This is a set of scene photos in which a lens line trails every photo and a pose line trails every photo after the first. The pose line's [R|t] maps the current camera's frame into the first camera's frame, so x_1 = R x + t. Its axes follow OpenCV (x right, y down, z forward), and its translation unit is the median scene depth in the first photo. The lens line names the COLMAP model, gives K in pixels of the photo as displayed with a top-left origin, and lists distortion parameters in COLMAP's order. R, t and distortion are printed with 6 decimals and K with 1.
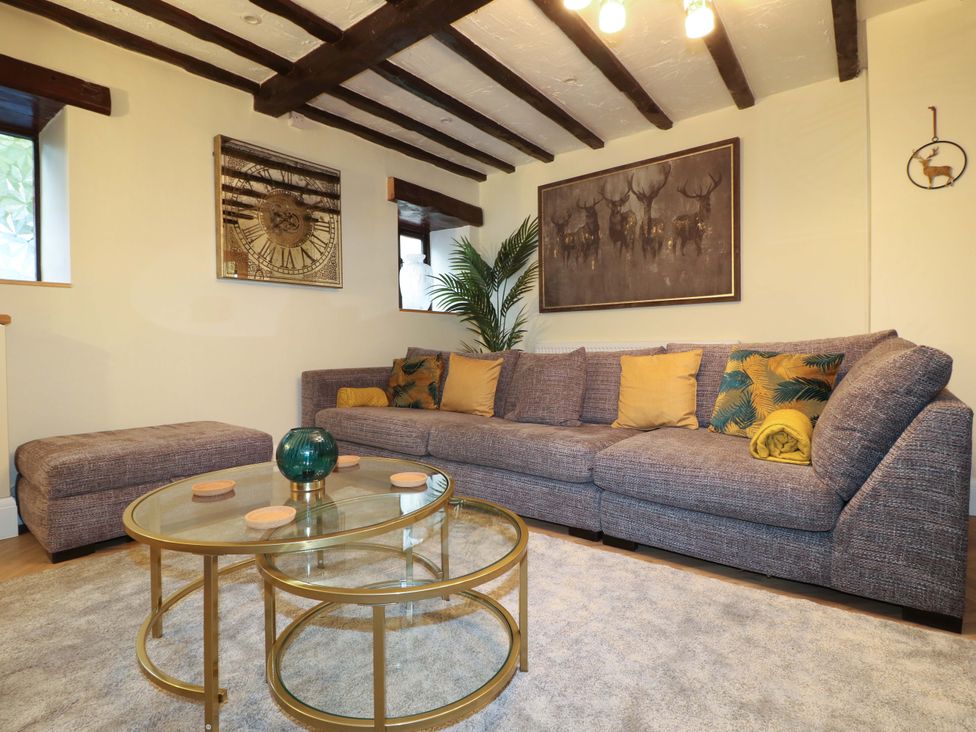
lens RADIAL K [[502.8, 0, 485.8], [0, 502.8, 358.6], [0, 0, 1]] dist [-0.006676, -0.011345]
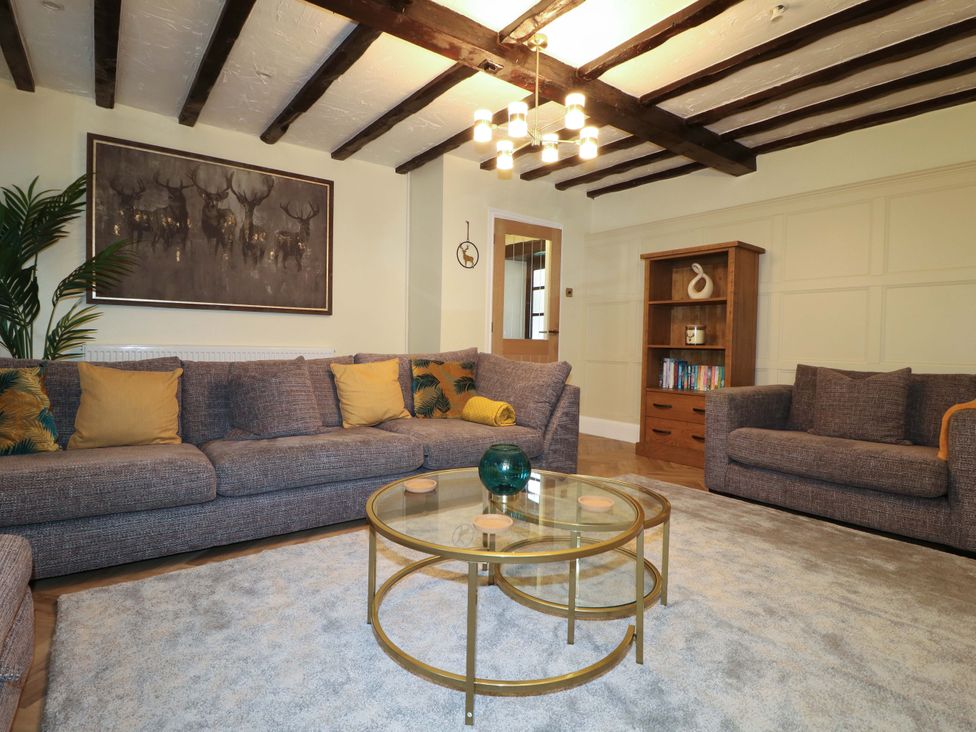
lens RADIAL K [[502.8, 0, 490.7], [0, 502.8, 361.0], [0, 0, 1]] dist [-0.006676, -0.011345]
pose [[0.263654, -0.019458, 0.964421, -0.624951], [-0.002523, 0.999779, 0.020861, -0.032497], [-0.964614, -0.007934, 0.263547, 0.323956]]
